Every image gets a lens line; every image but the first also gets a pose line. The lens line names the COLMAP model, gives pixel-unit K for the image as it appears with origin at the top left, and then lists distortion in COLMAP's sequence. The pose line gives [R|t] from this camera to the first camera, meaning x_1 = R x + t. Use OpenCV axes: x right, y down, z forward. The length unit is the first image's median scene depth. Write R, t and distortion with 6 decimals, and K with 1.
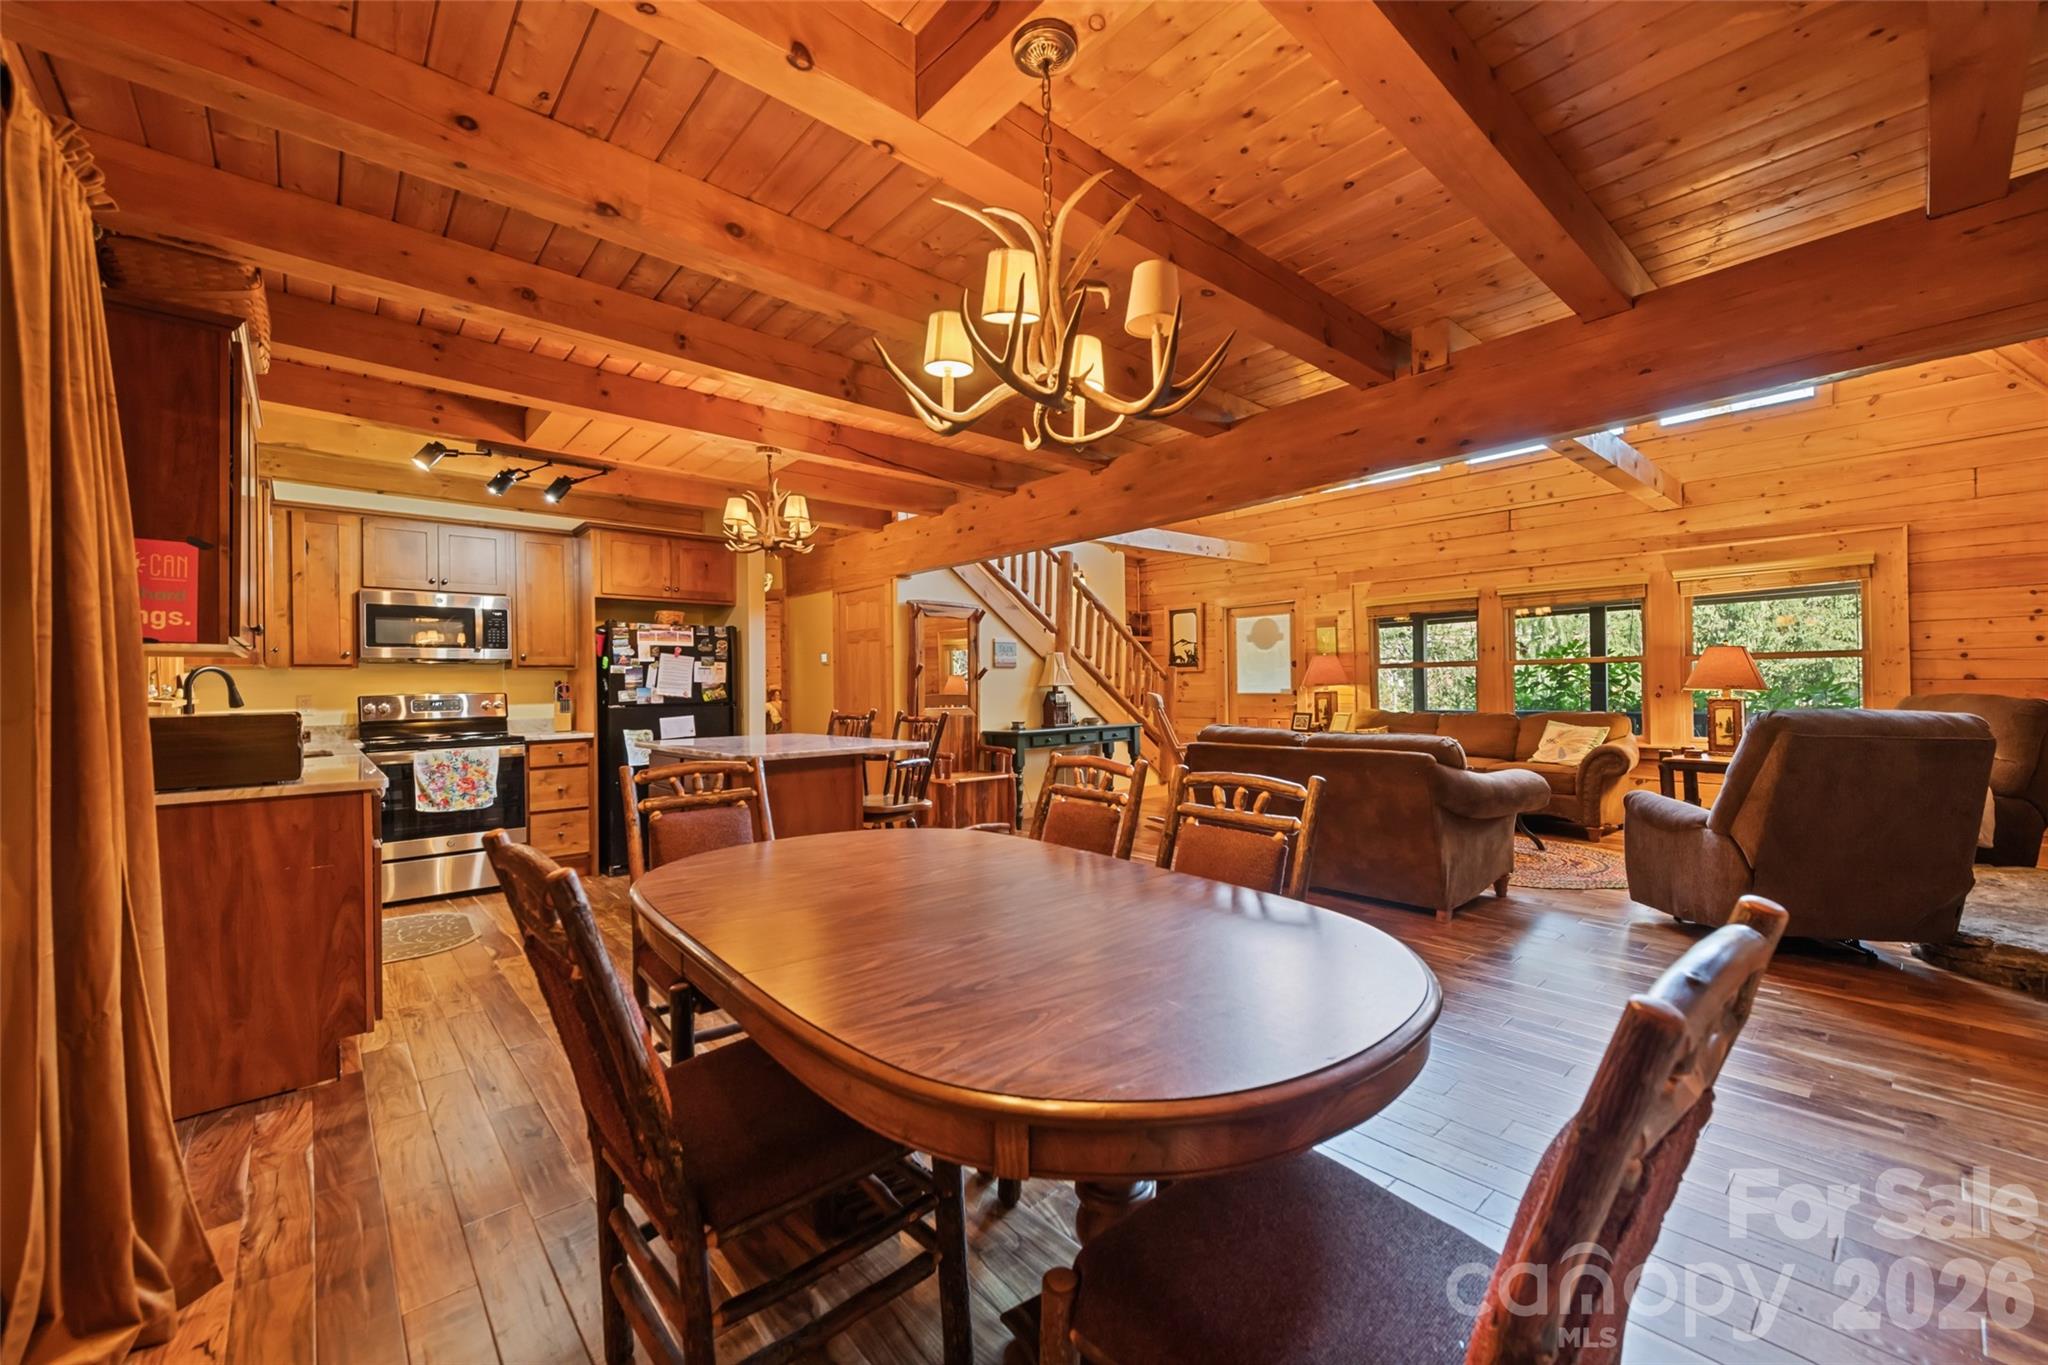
lens RADIAL K [[811.4, 0, 1025.7], [0, 811.4, 681.2], [0, 0, 1]] dist [0.007110, -0.000688]
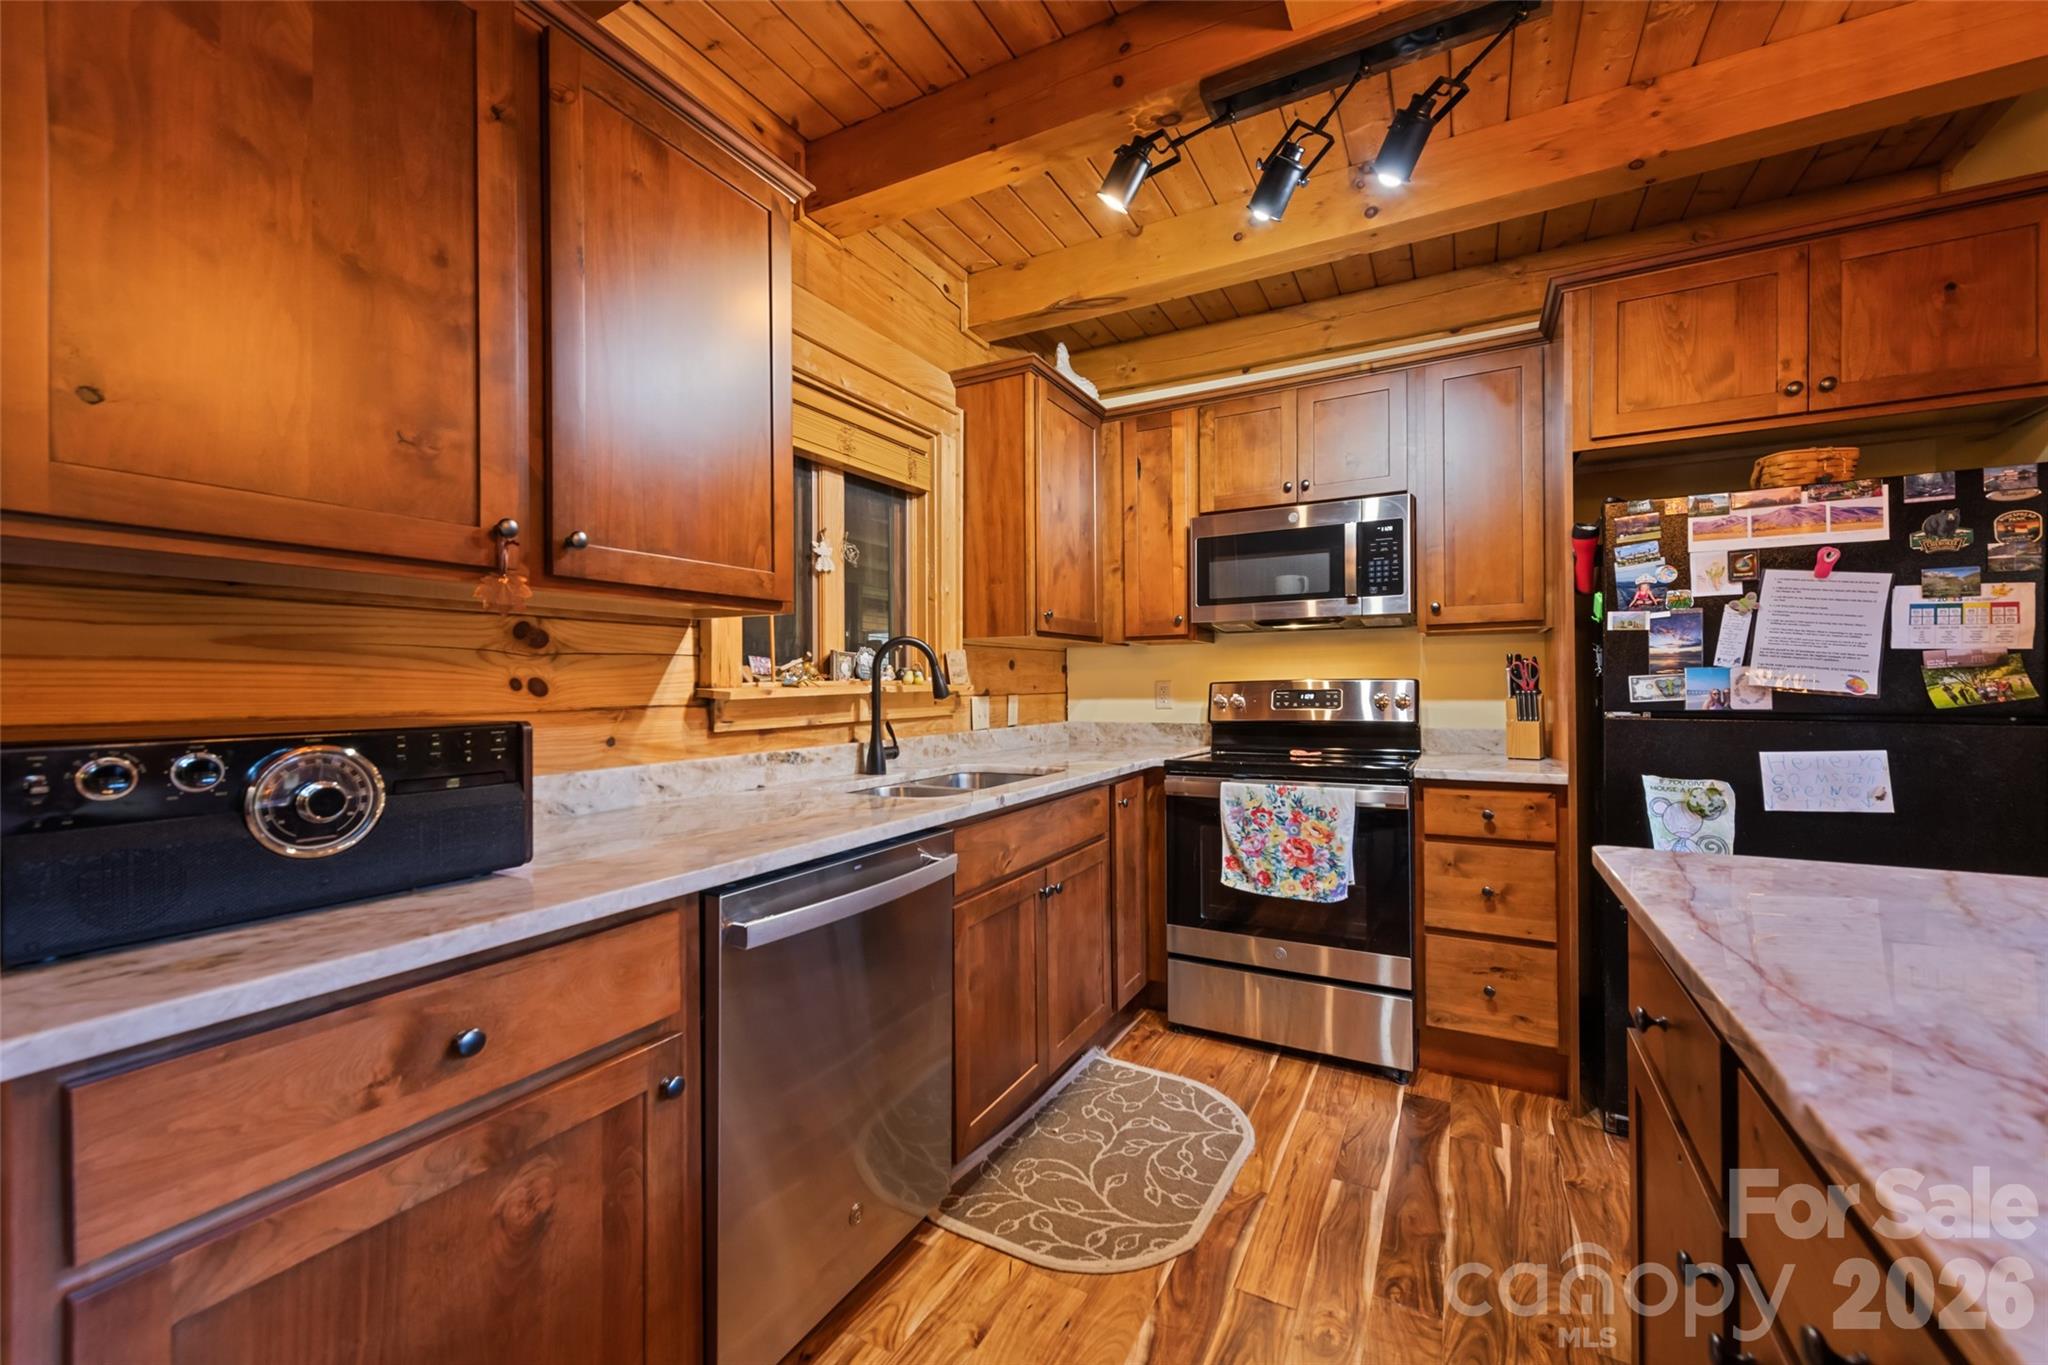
lens RADIAL K [[811.4, 0, 1024.4], [0, 811.4, 683.4], [0, 0, 1]] dist [0.007110, -0.000688]
pose [[0.330814, 0.011059, -0.943631, -0.225749], [0.008821, 0.999851, 0.014811, 0.007582], [0.943655, -0.013224, 0.330667, 0.595196]]
